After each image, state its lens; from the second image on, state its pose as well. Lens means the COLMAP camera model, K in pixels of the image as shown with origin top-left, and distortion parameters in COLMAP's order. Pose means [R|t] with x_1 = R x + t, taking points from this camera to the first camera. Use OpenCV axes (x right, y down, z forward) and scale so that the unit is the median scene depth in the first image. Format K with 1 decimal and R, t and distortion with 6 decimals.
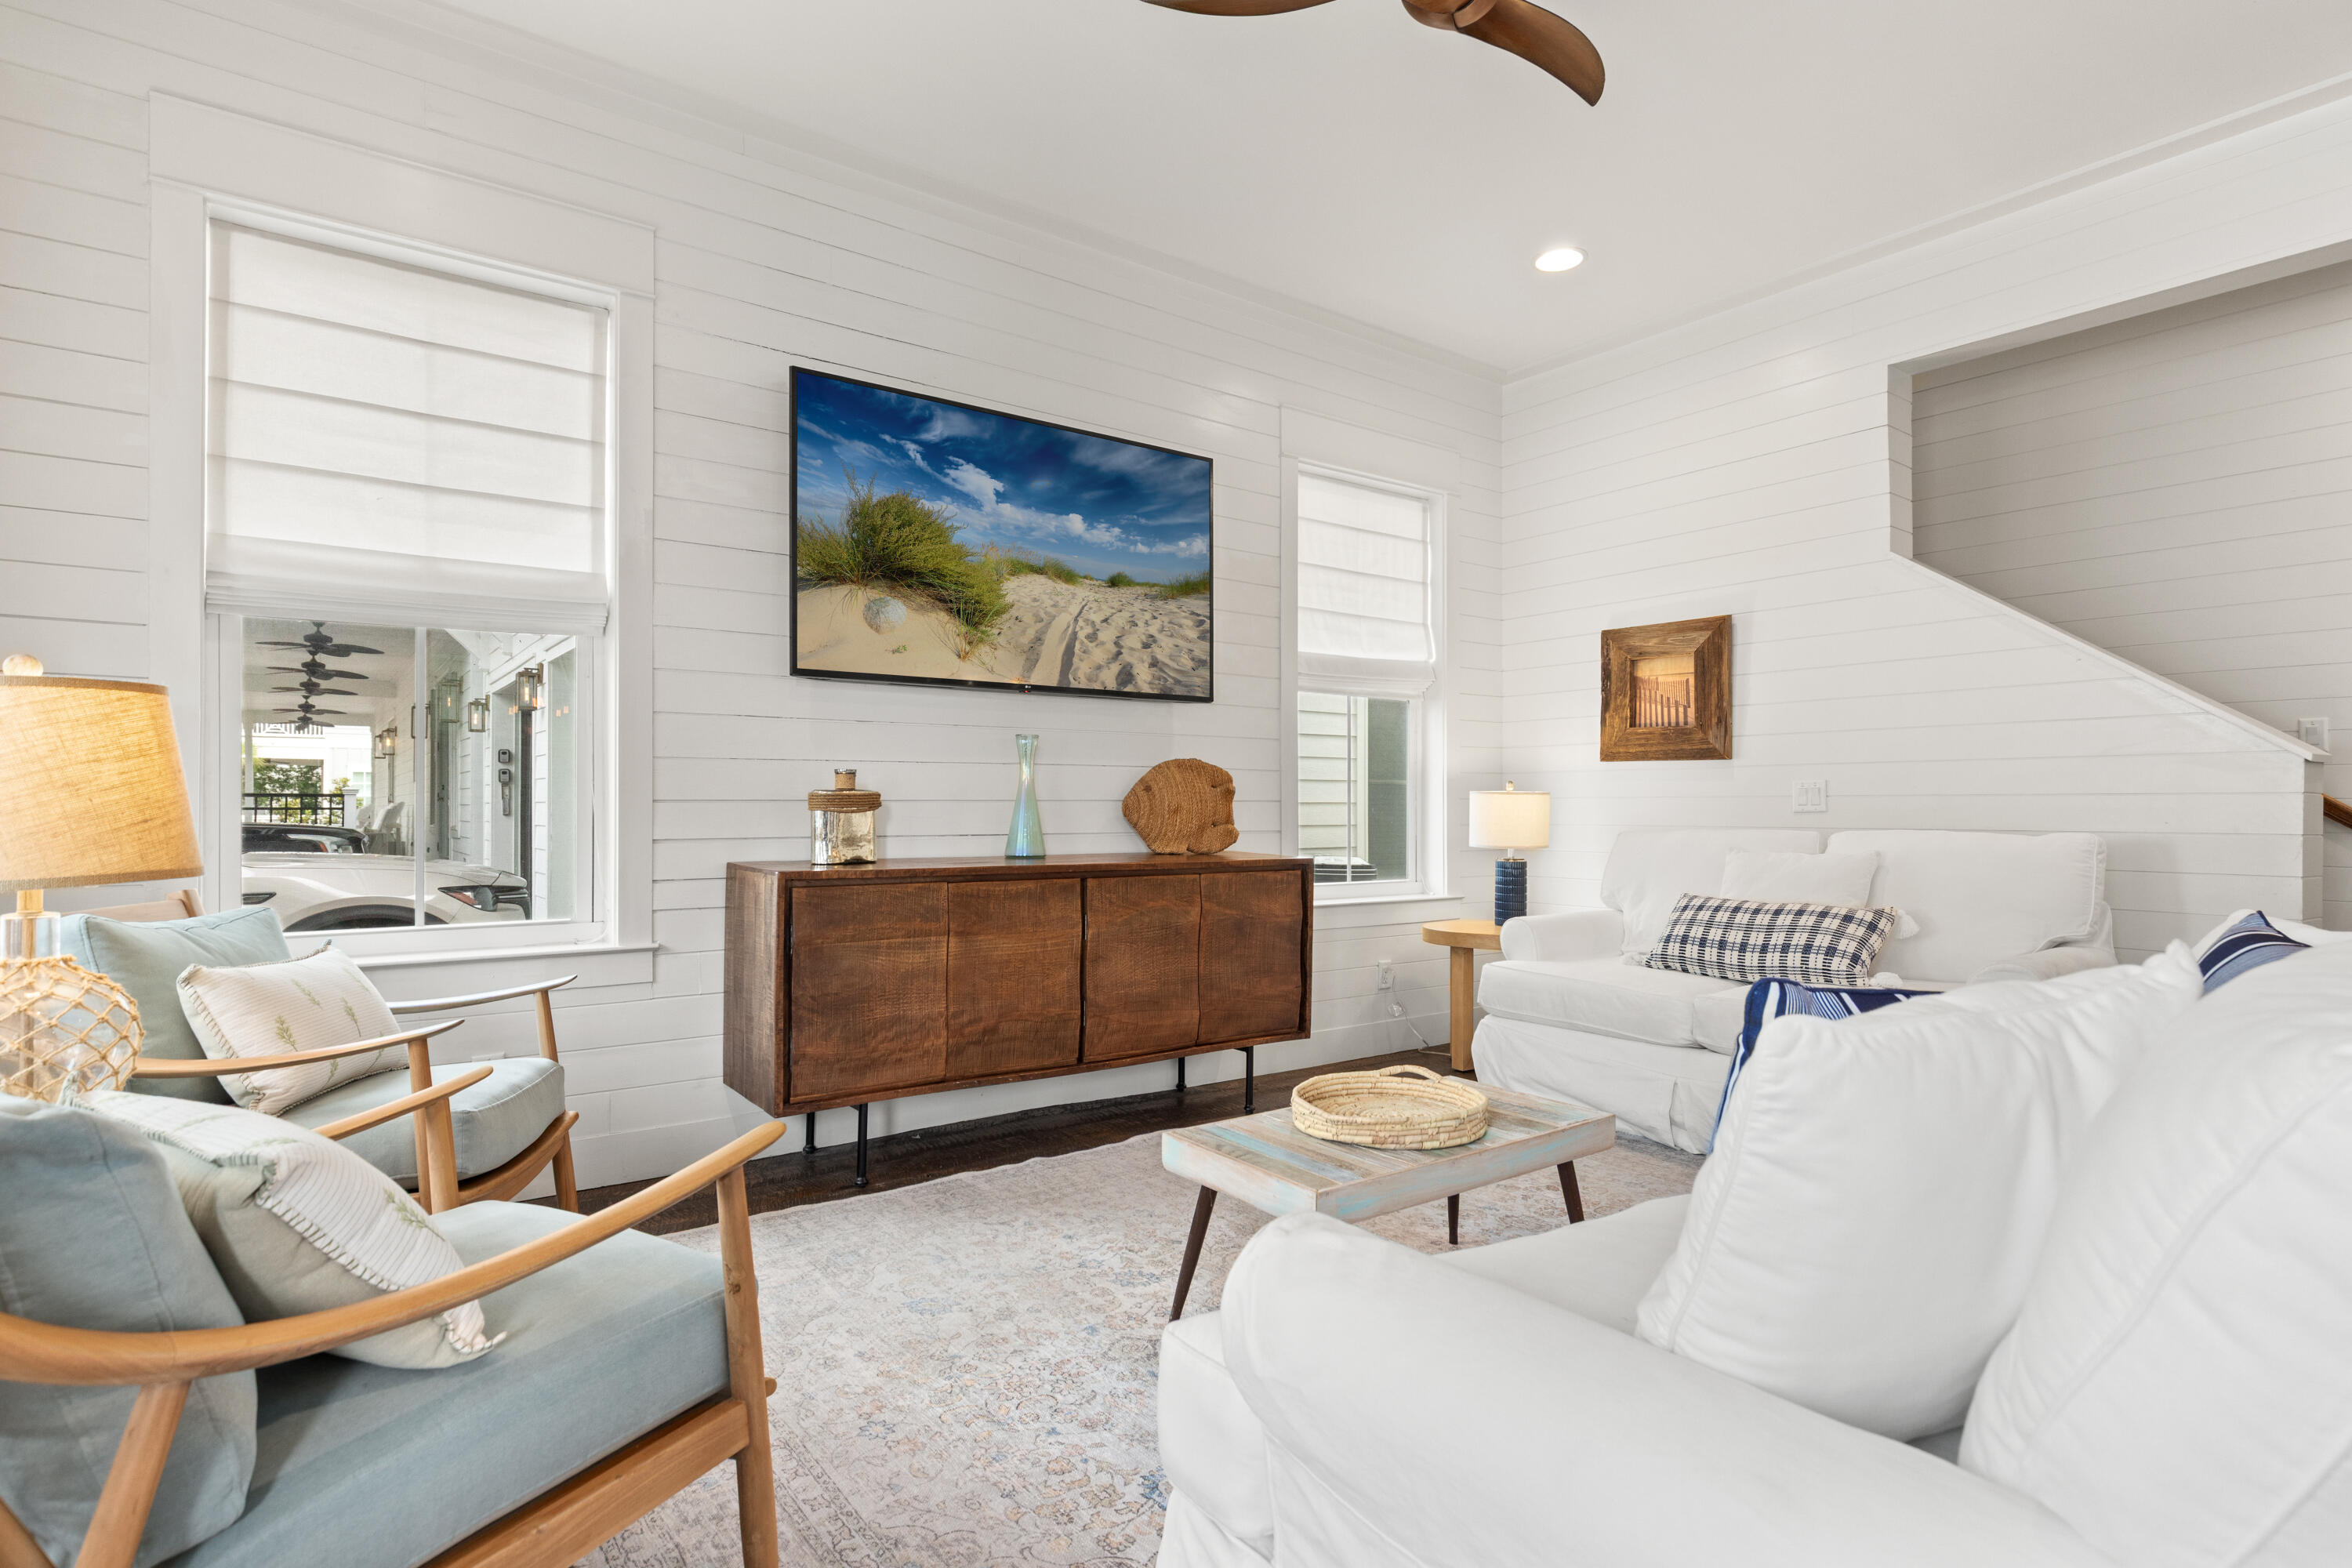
lens RADIAL K [[1195.9, 0, 1163.2], [0, 1195.9, 792.8], [0, 0, 1]] dist [0.002816, 0.000326]
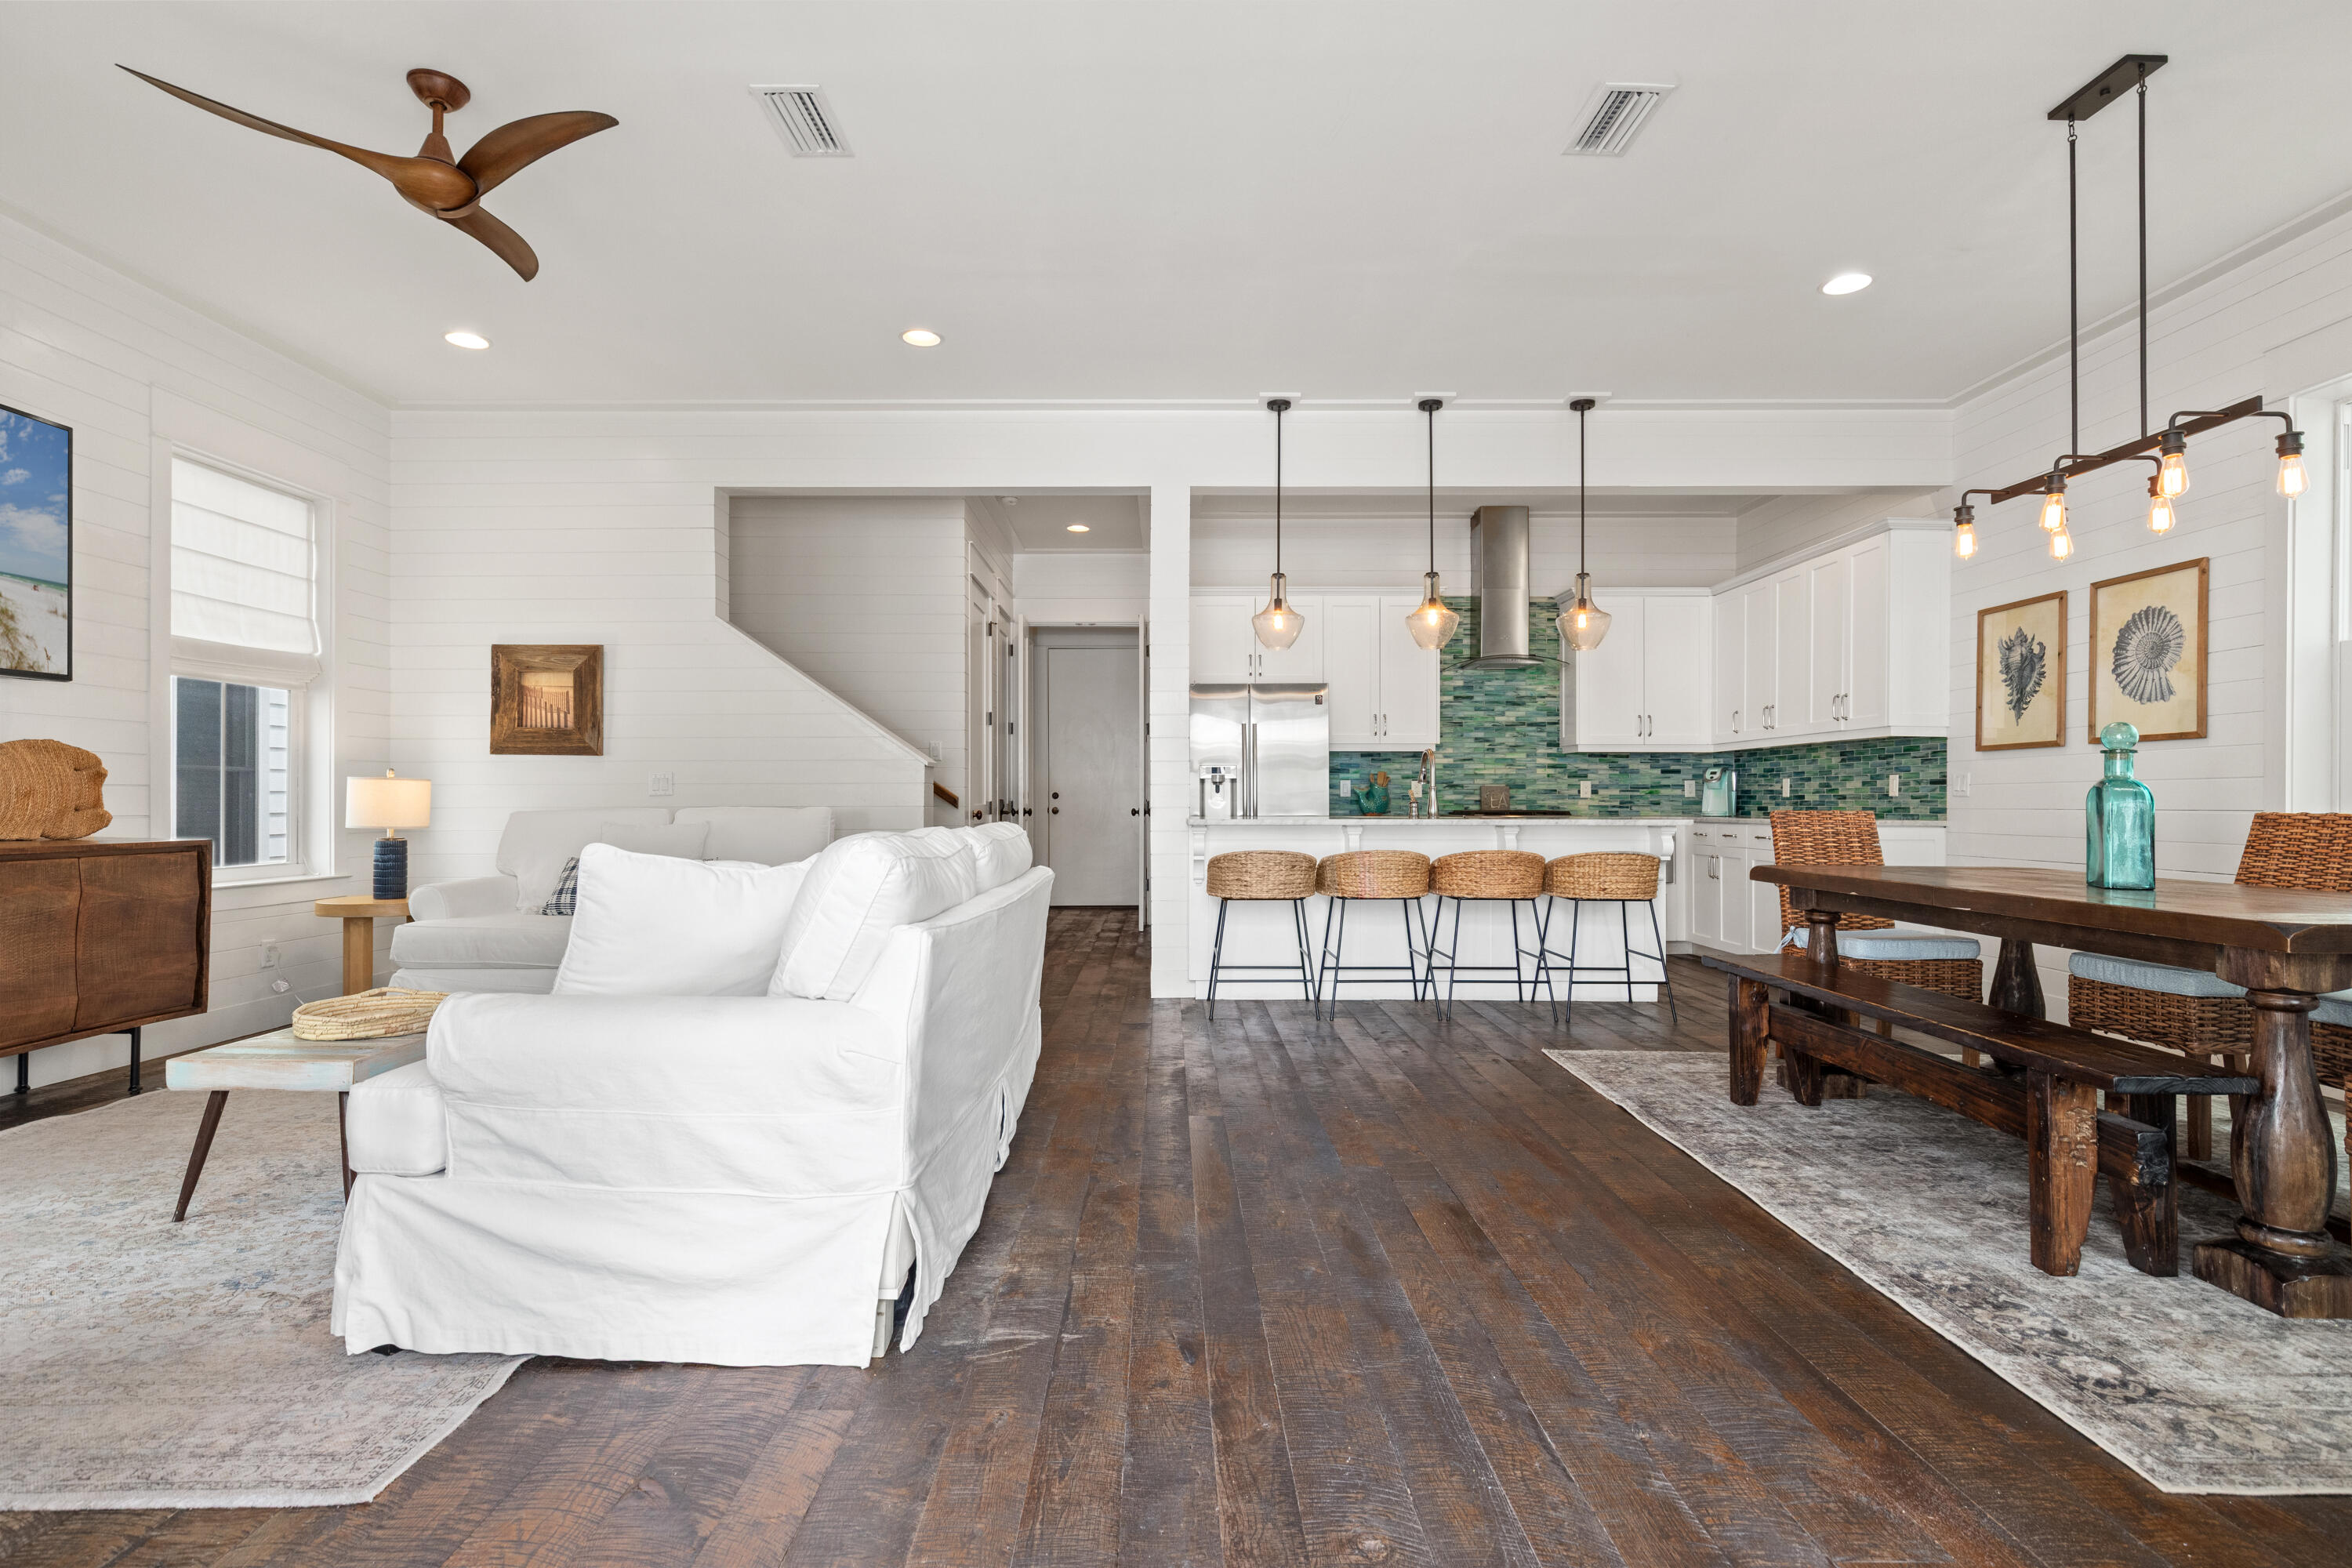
lens RADIAL K [[1143.7, 0, 1161.5], [0, 1143.7, 792.8], [0, 0, 1]] dist [-0.000086, 0.000383]
pose [[0.597337, 0.001154, 0.801989, -0.188795], [-0.006666, 0.999972, 0.003525, 0.004867], [-0.801963, -0.007451, 0.597328, -0.274257]]
